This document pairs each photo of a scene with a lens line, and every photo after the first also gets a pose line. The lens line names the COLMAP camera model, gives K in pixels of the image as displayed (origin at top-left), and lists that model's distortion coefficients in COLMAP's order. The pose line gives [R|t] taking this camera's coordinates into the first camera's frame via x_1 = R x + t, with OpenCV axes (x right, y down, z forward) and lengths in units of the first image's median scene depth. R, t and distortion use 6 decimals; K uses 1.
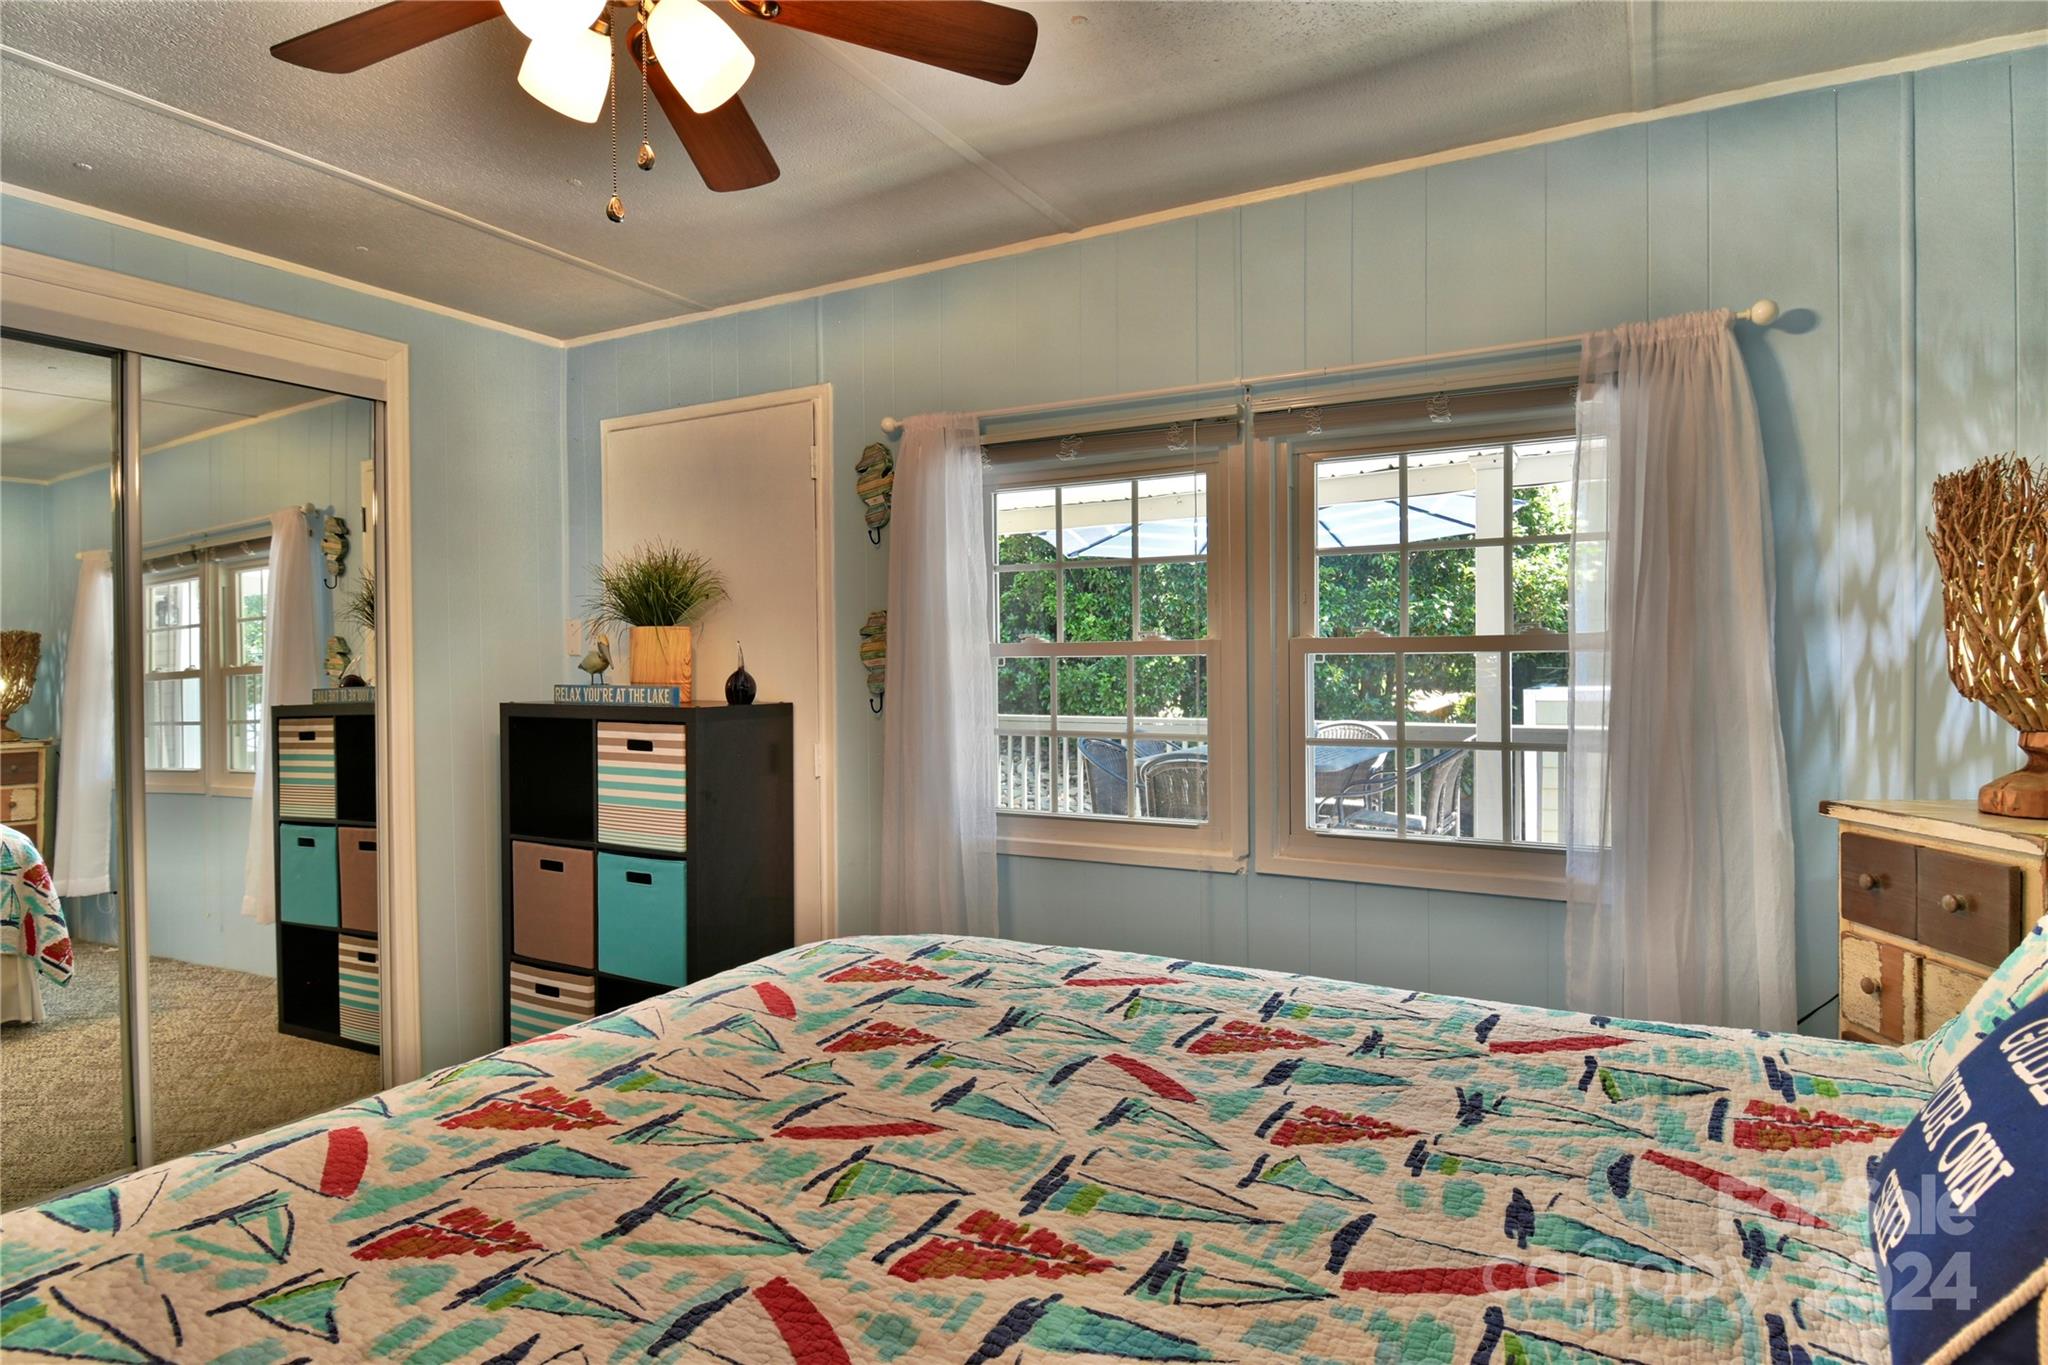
lens RADIAL K [[1151.1, 0, 1024.0], [0, 1151.1, 682.5], [0, 0, 1]] dist [-0.003790, -0.001351]
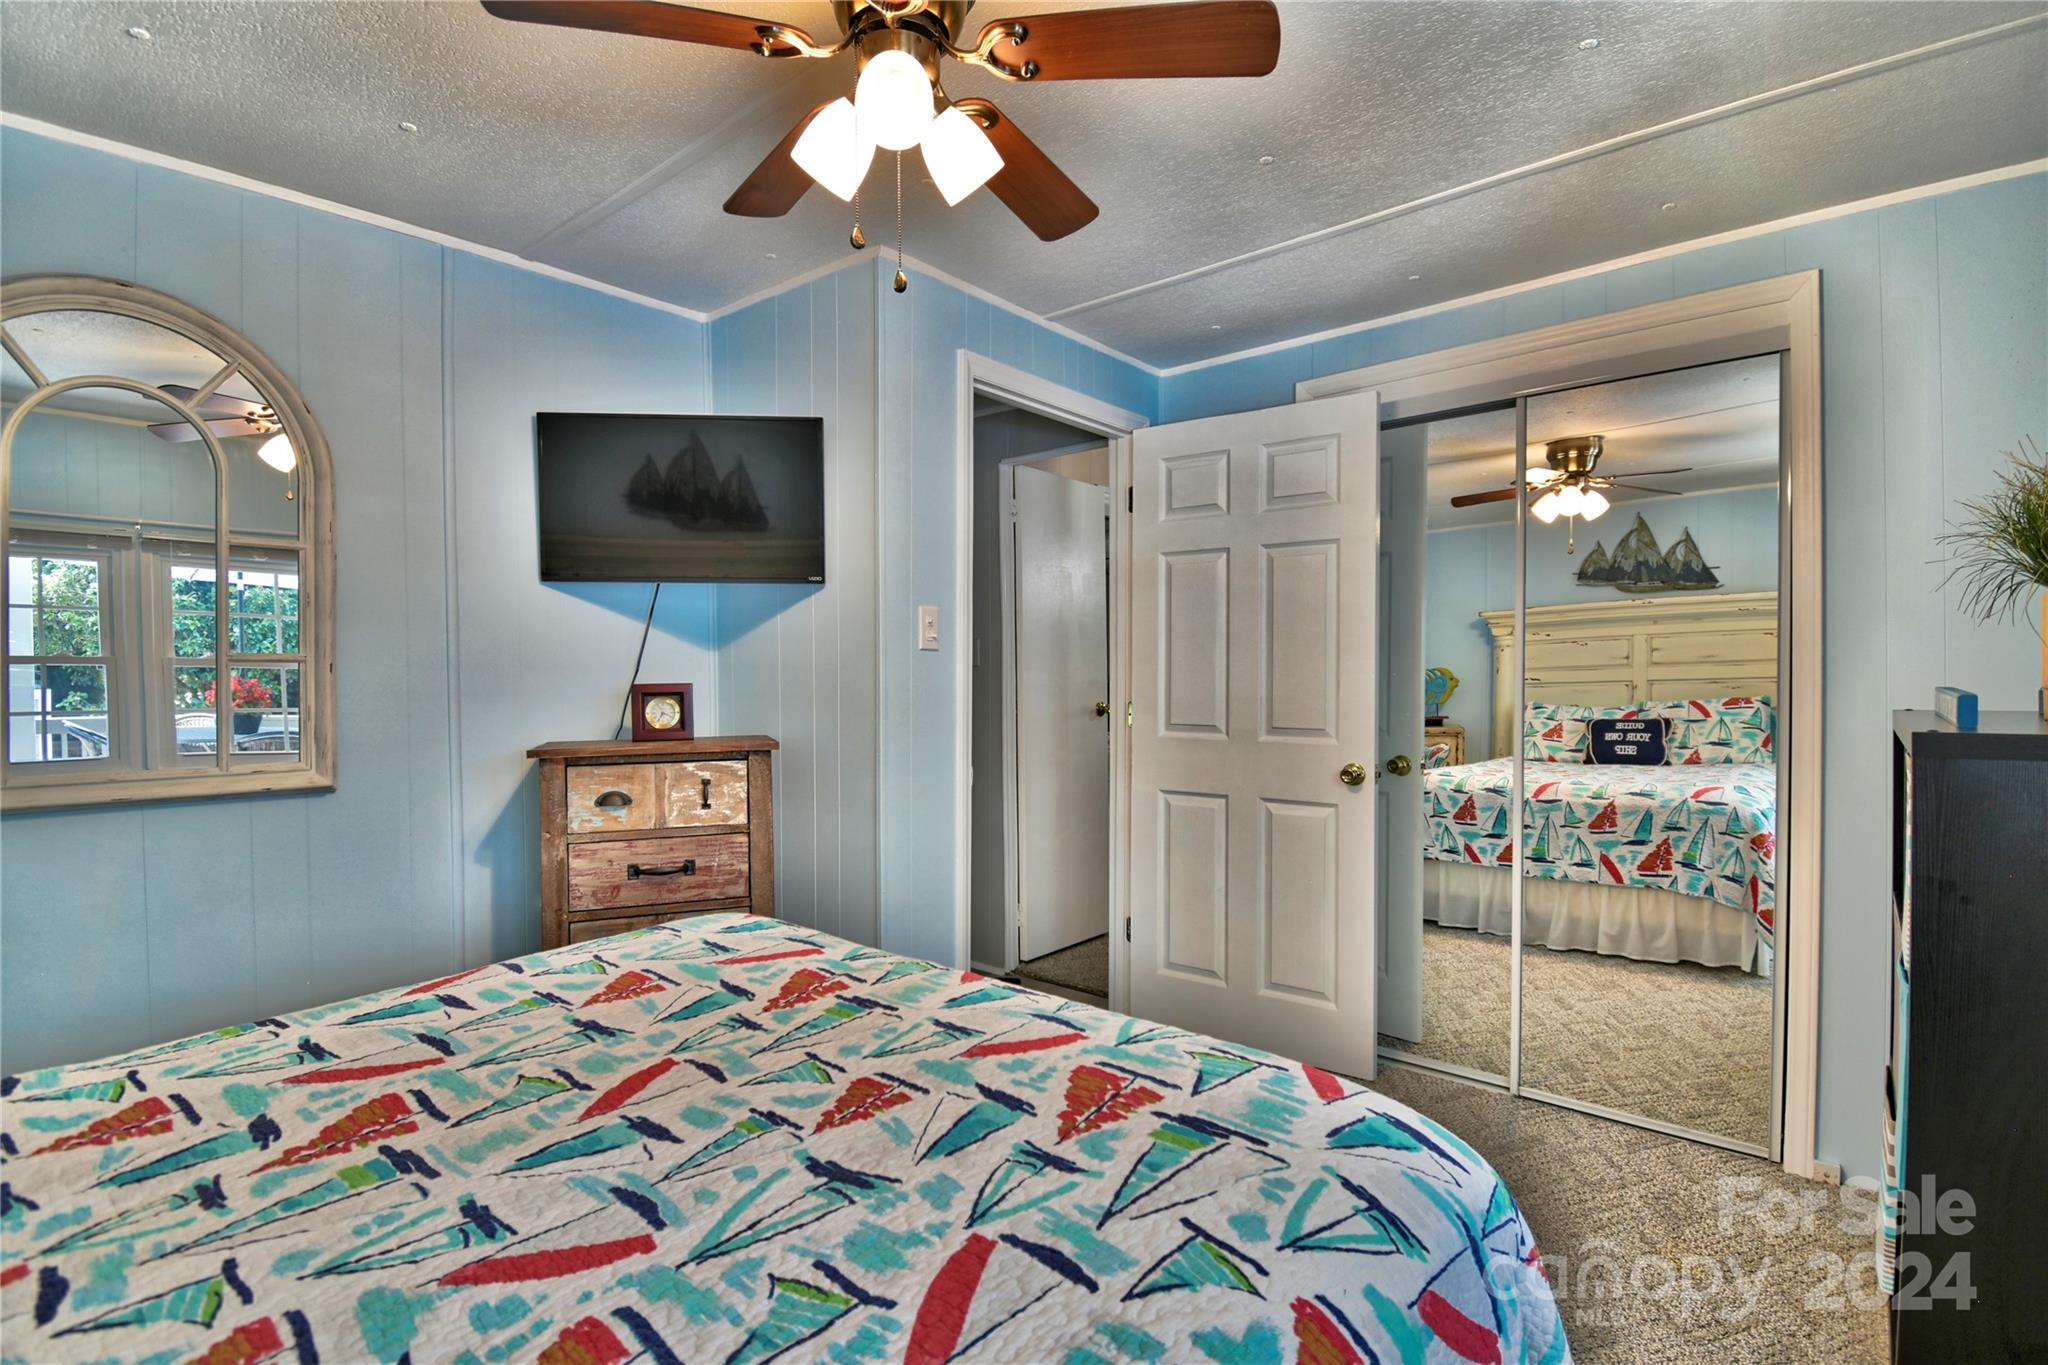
lens RADIAL K [[999.1, 0, 1036.0], [0, 999.1, 679.2], [0, 0, 1]] dist [-0.014633, -0.000890]
pose [[-0.223638, 0.019716, -0.974473, 0.556454], [-0.004712, 0.999762, 0.021309, -0.019300], [0.974661, 0.009357, -0.223492, 1.278440]]
